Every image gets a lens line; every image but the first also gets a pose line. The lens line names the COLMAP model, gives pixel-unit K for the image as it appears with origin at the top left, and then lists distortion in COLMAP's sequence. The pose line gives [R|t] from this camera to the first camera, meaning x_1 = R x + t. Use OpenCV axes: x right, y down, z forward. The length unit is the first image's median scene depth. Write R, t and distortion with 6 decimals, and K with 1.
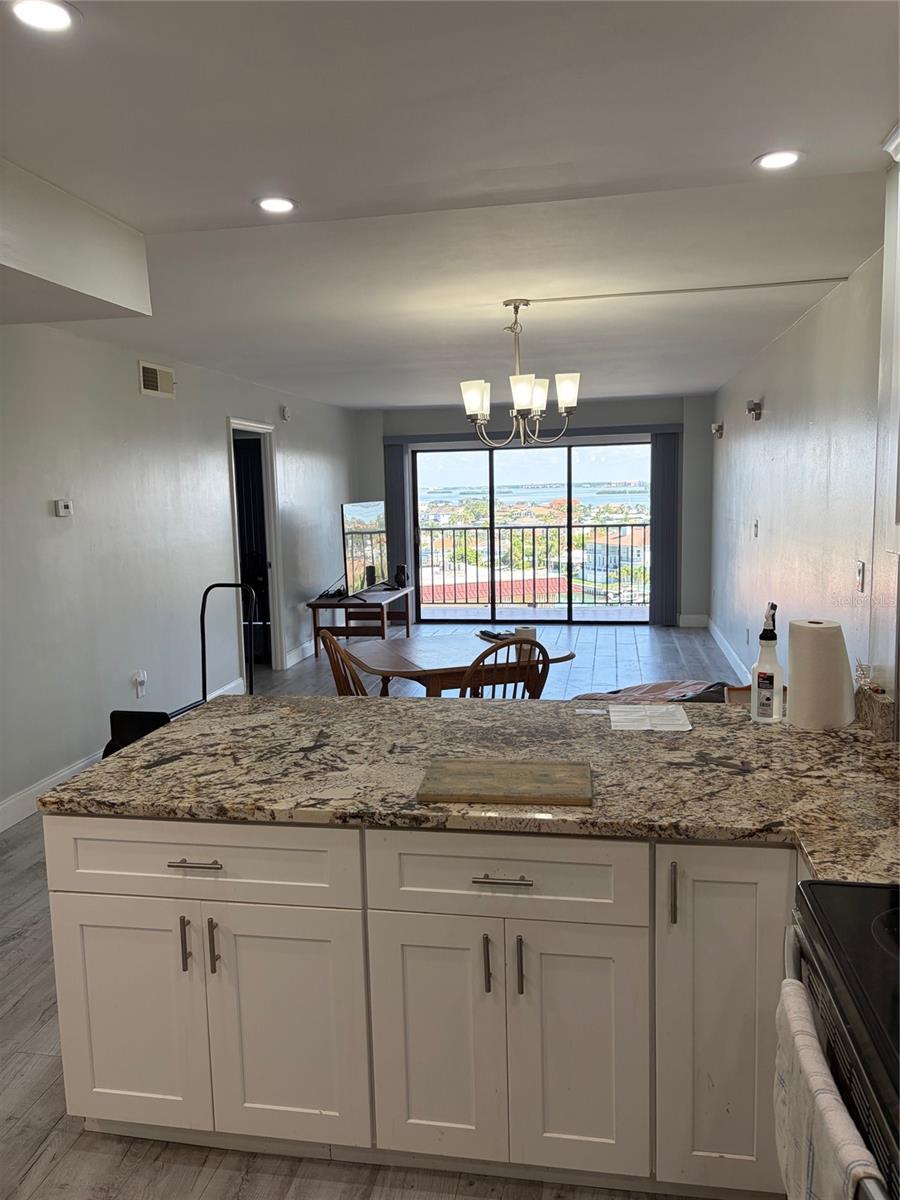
lens RADIAL K [[903.0, 0, 443.7], [0, 903.0, 604.8], [0, 0, 1]] dist [0.053754, -0.017271]
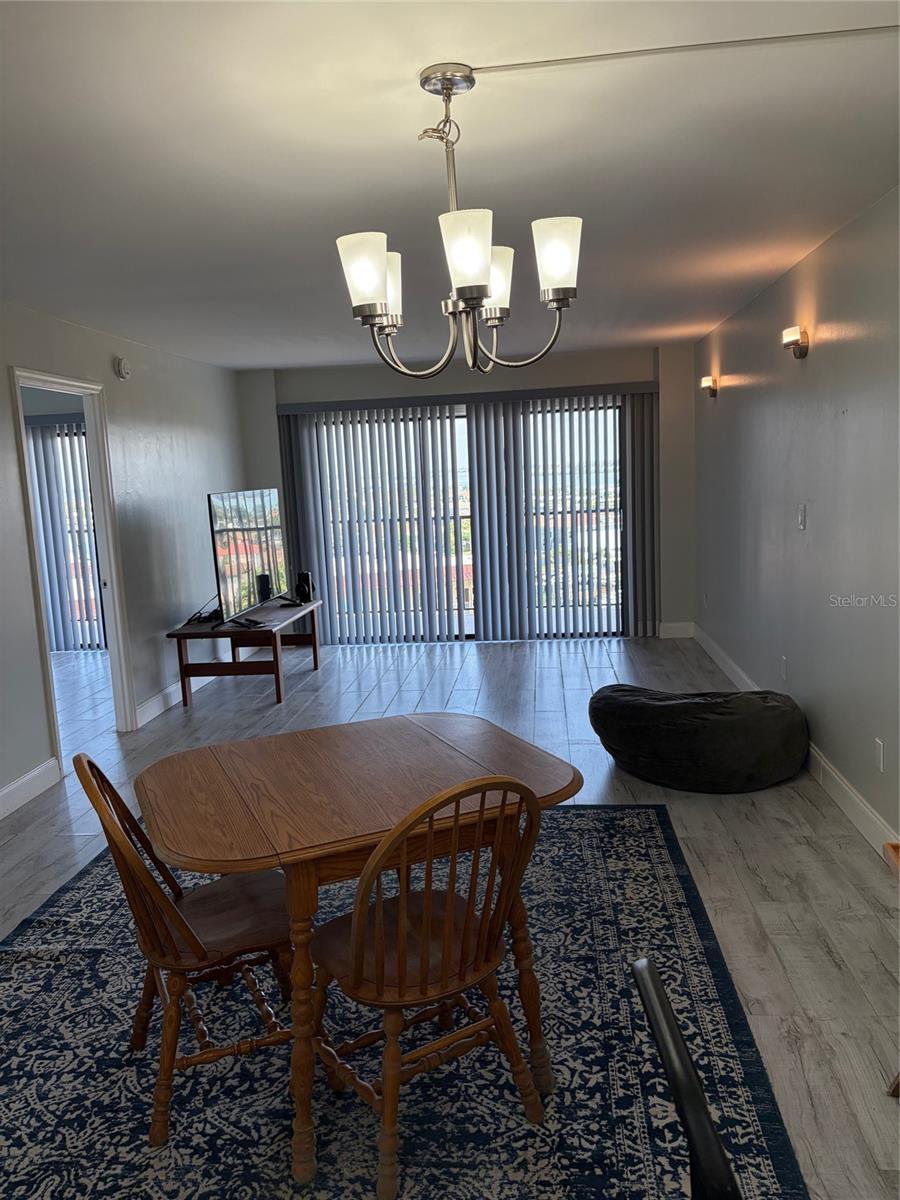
lens RADIAL K [[903.0, 0, 458.8], [0, 903.0, 601.5], [0, 0, 1]] dist [0.053754, -0.017271]
pose [[0.995518, -0.034819, 0.087926, 0.032950], [0.033694, 0.999331, 0.014243, -0.056538], [-0.088363, -0.011217, 0.996025, 0.501433]]
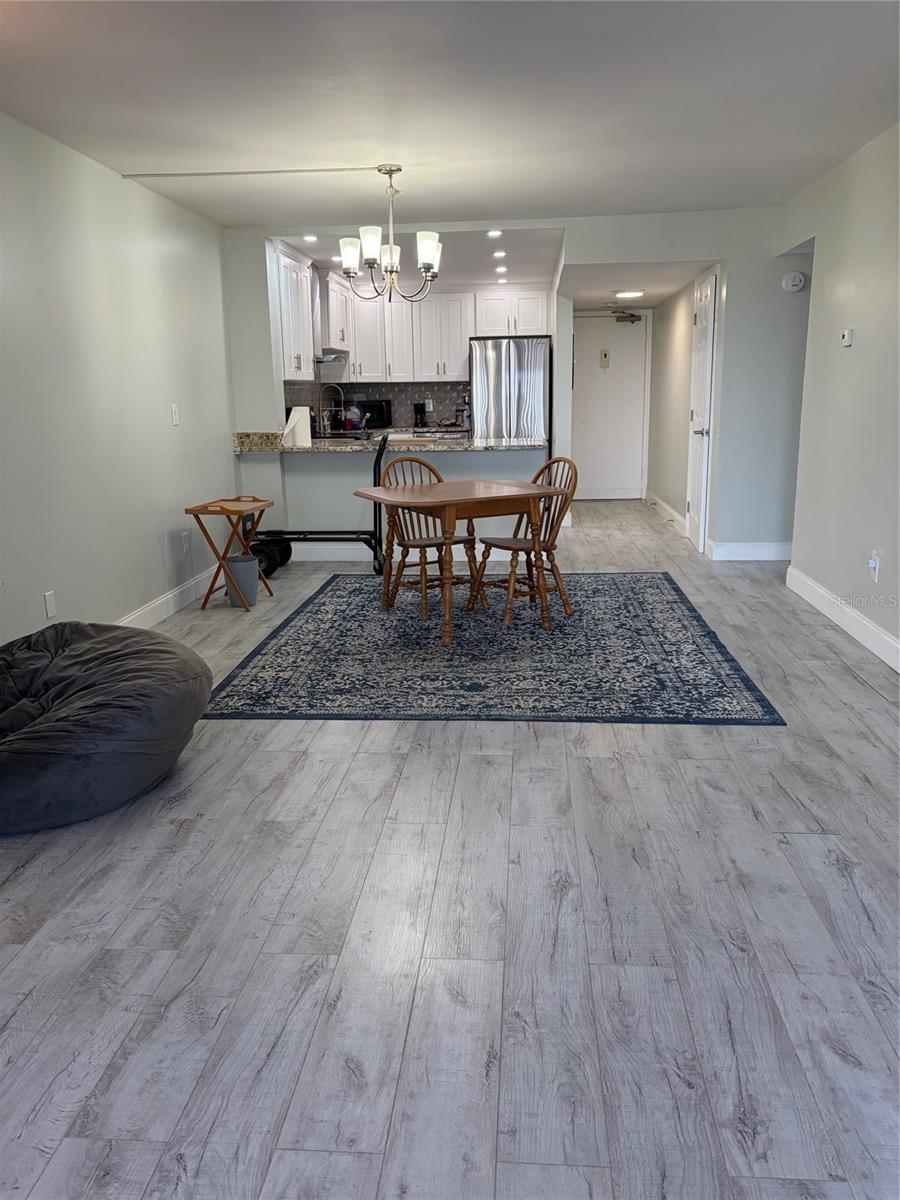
lens RADIAL K [[903.0, 0, 446.9], [0, 903.0, 595.1], [0, 0, 1]] dist [0.053754, -0.017271]
pose [[-0.994512, 0.064958, -0.082014, 0.134242], [0.032210, 0.935931, 0.350706, -0.227711], [0.099540, 0.346140, -0.932887, 2.197921]]
